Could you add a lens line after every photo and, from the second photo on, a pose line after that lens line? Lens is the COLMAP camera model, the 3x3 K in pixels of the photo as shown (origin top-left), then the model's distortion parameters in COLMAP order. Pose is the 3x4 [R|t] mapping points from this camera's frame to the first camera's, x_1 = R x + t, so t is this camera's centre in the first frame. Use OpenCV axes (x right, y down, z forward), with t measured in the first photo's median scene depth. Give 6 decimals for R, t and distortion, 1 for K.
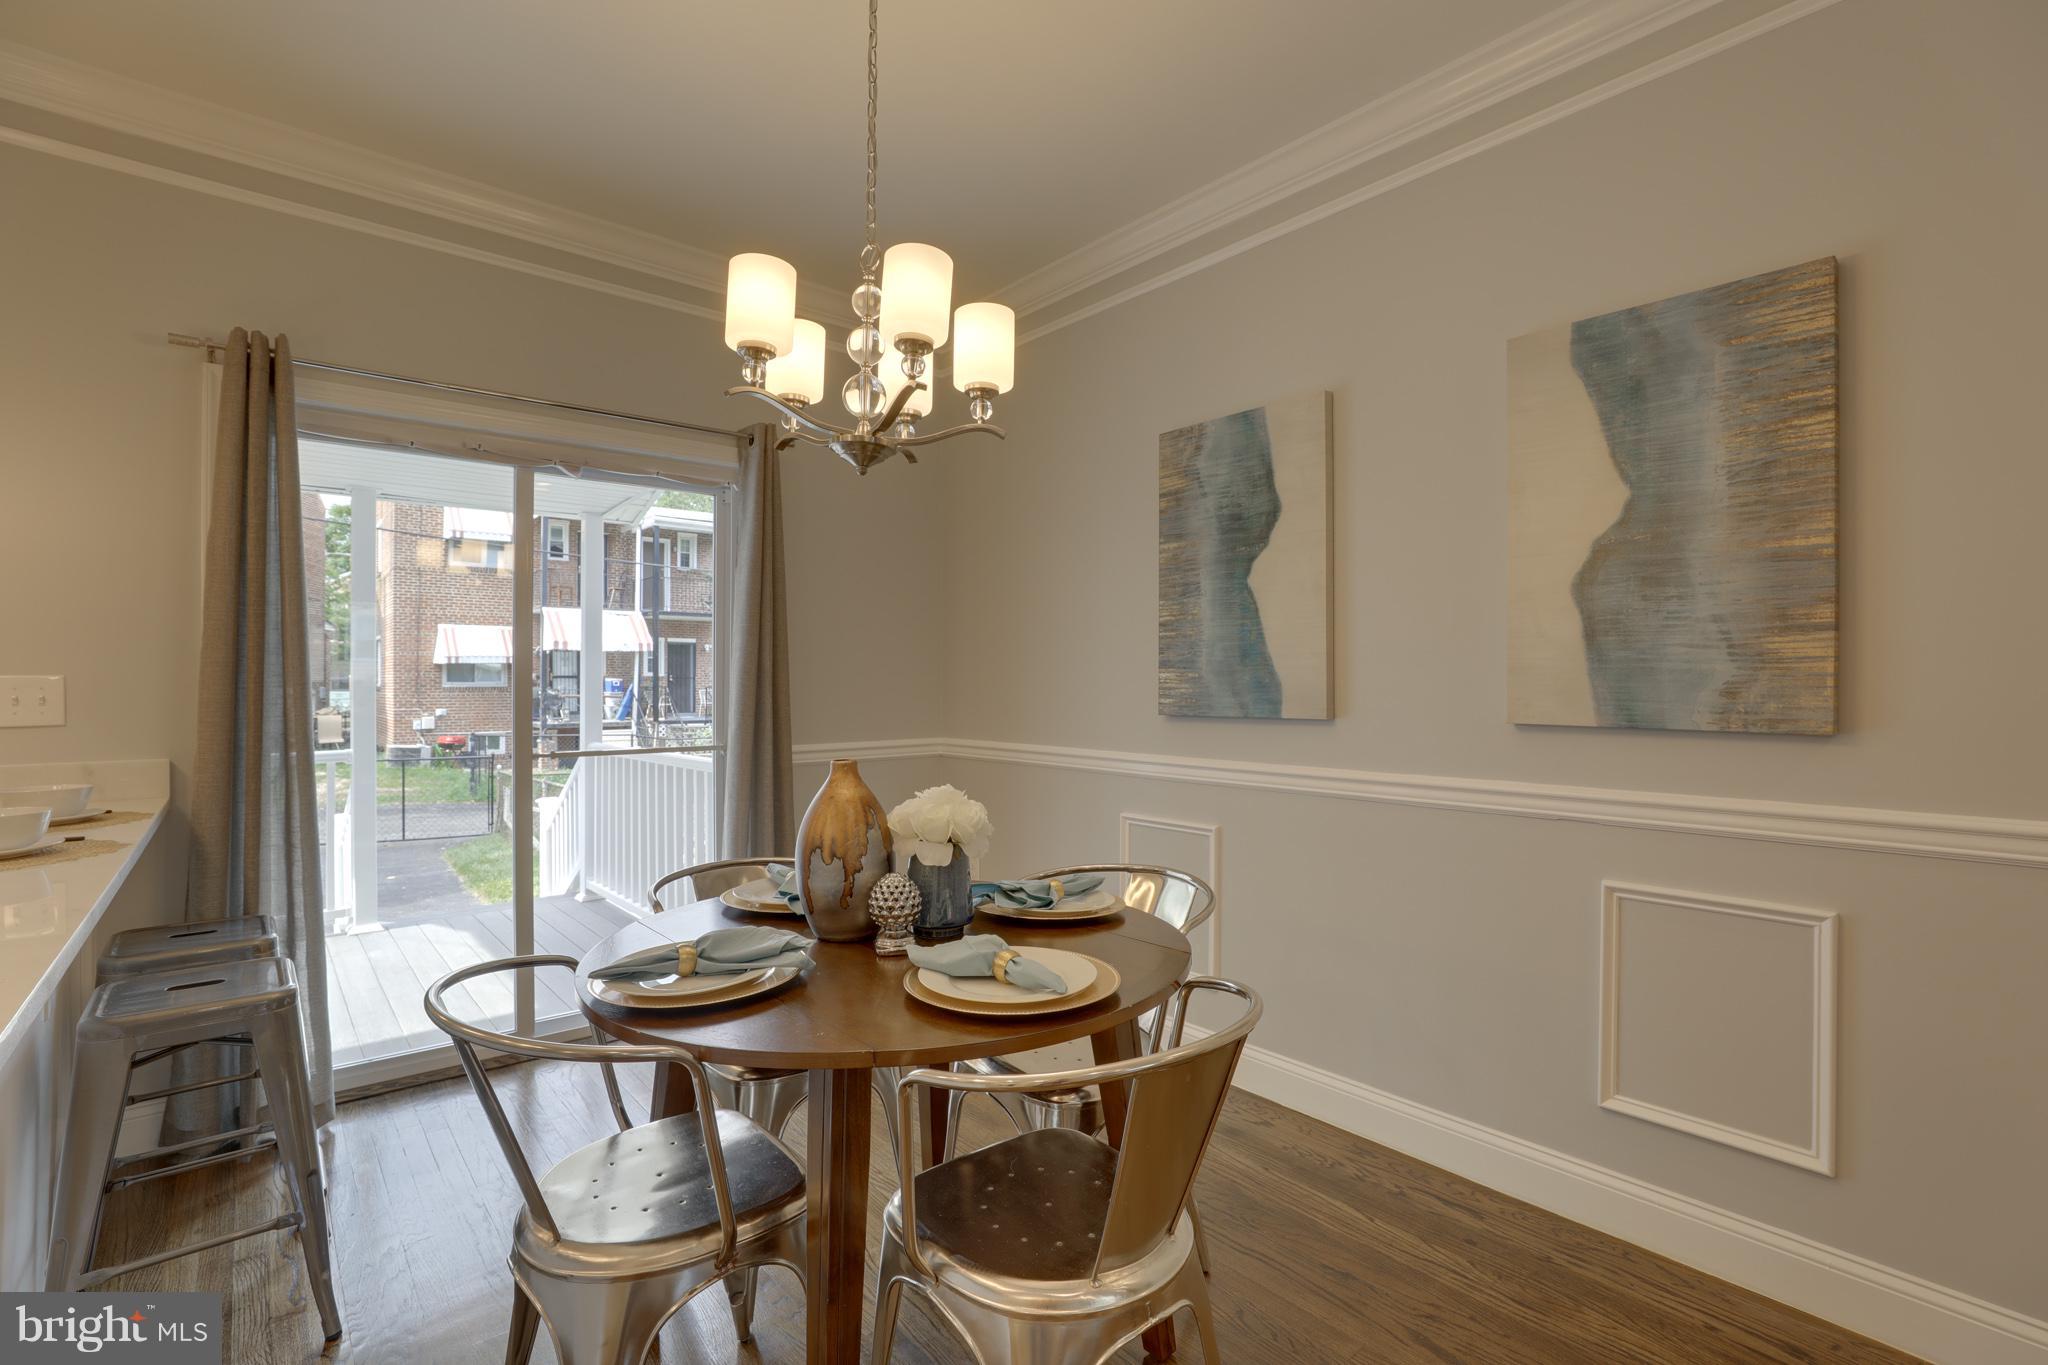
lens RADIAL K [[930.2, 0, 1024.0], [0, 930.2, 682.5], [0, 0, 1]] dist [-0.048281, 0.015144]
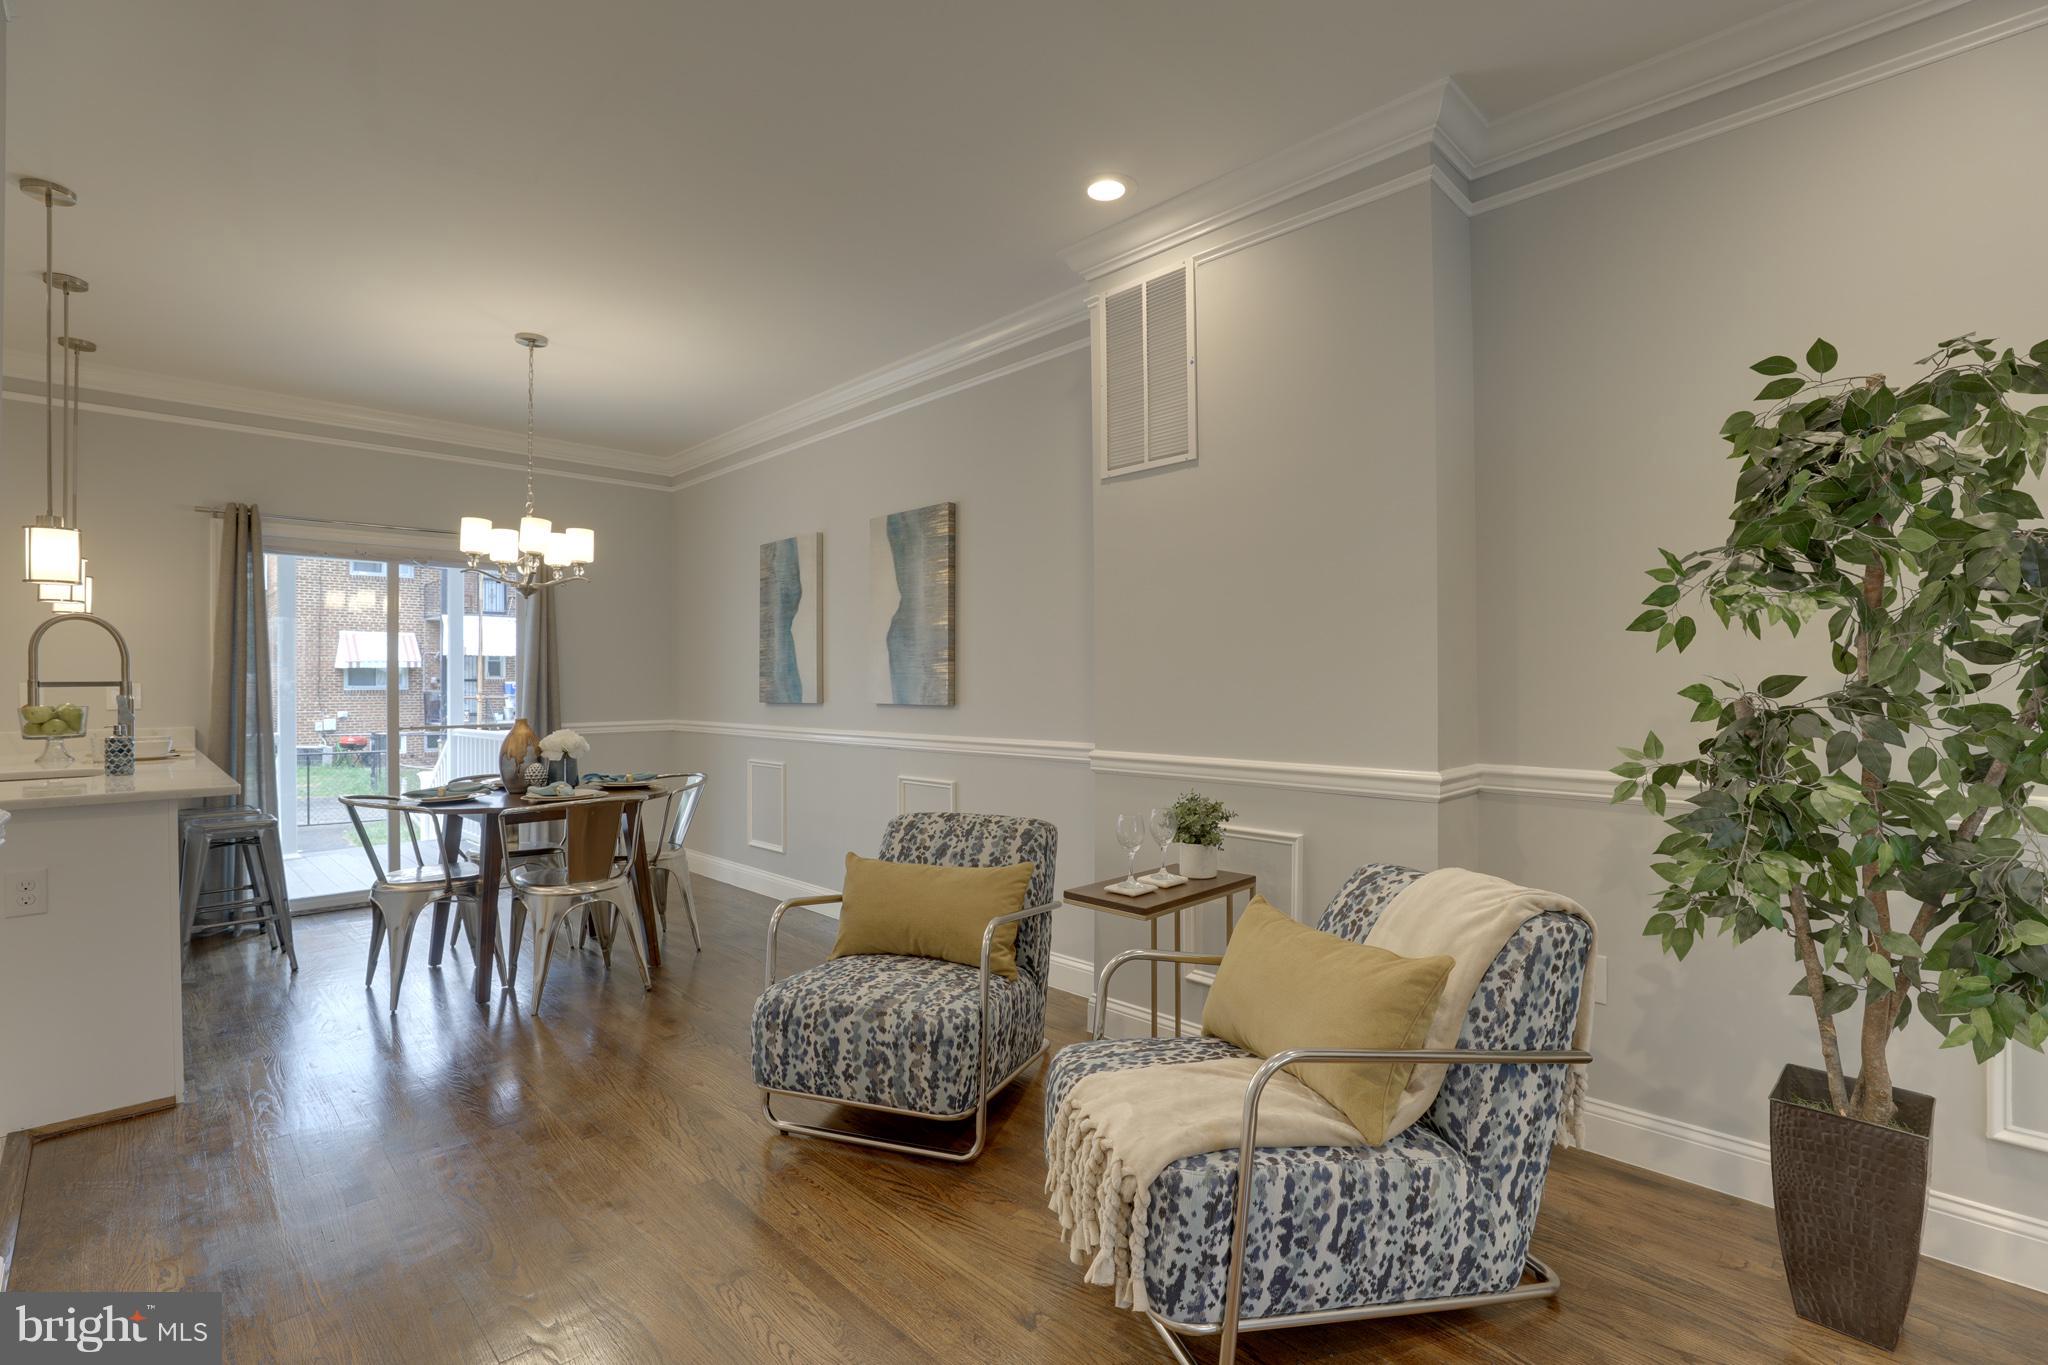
lens RADIAL K [[930.2, 0, 1024.0], [0, 930.2, 682.5], [0, 0, 1]] dist [-0.048281, 0.015144]
pose [[0.997127, -0.004720, 0.075598, 0.758108], [0.004765, 0.999989, -0.000410, -0.000574], [-0.075595, 0.000769, 0.997138, -1.194993]]
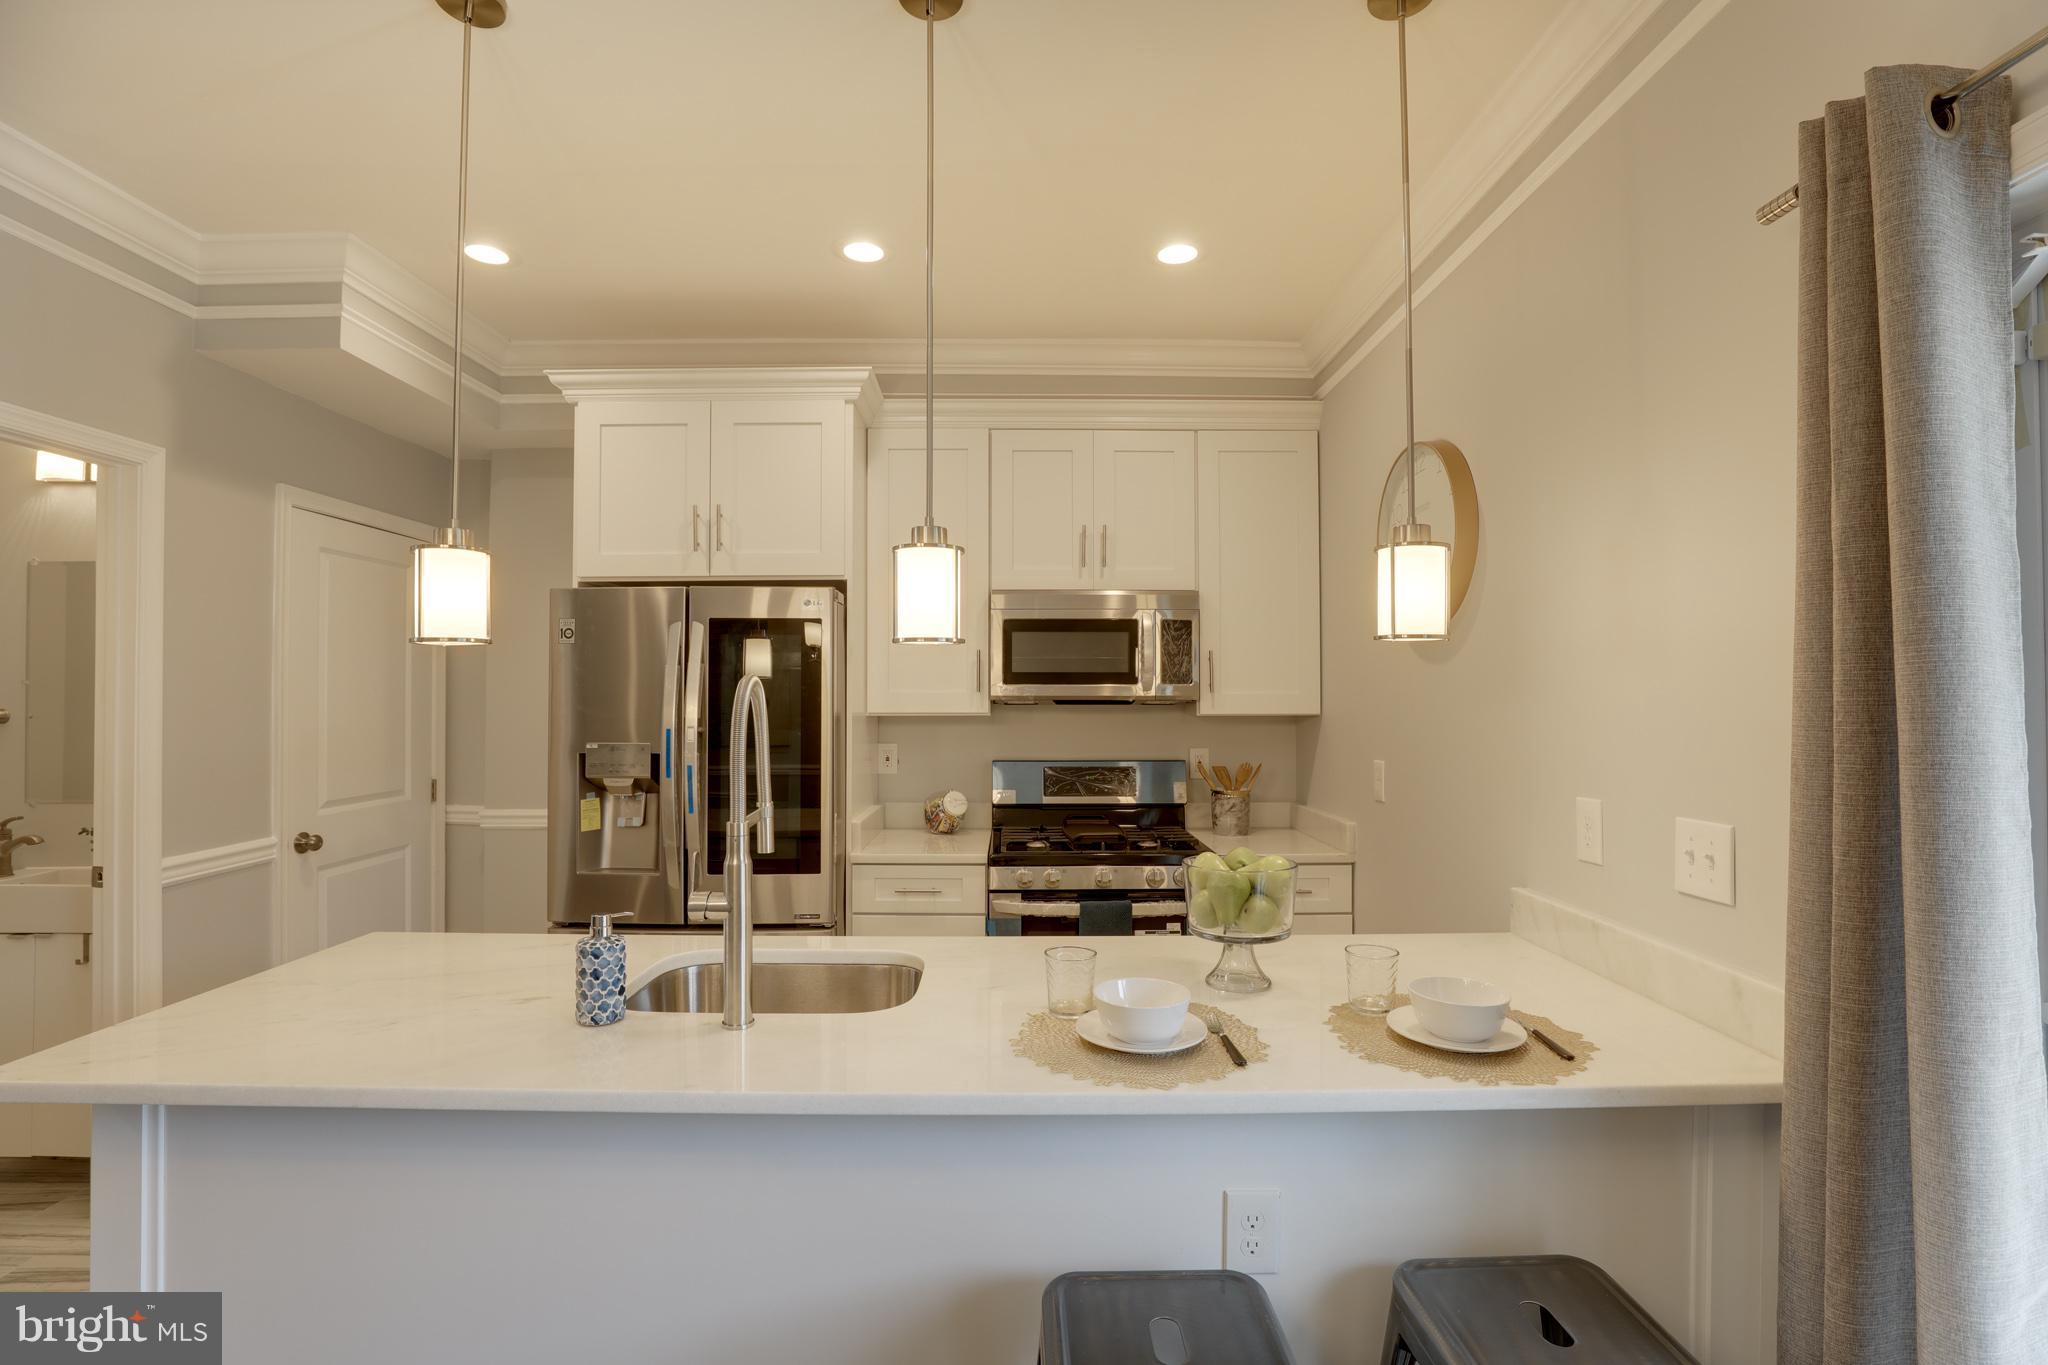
lens RADIAL K [[930.2, 0, 1024.0], [0, 930.2, 682.5], [0, 0, 1]] dist [-0.048281, 0.015144]
pose [[-0.645555, -0.011342, -0.763630, -0.286594], [0.000504, 0.999883, -0.015277, -0.108506], [0.763714, -0.010247, -0.645474, 1.126413]]
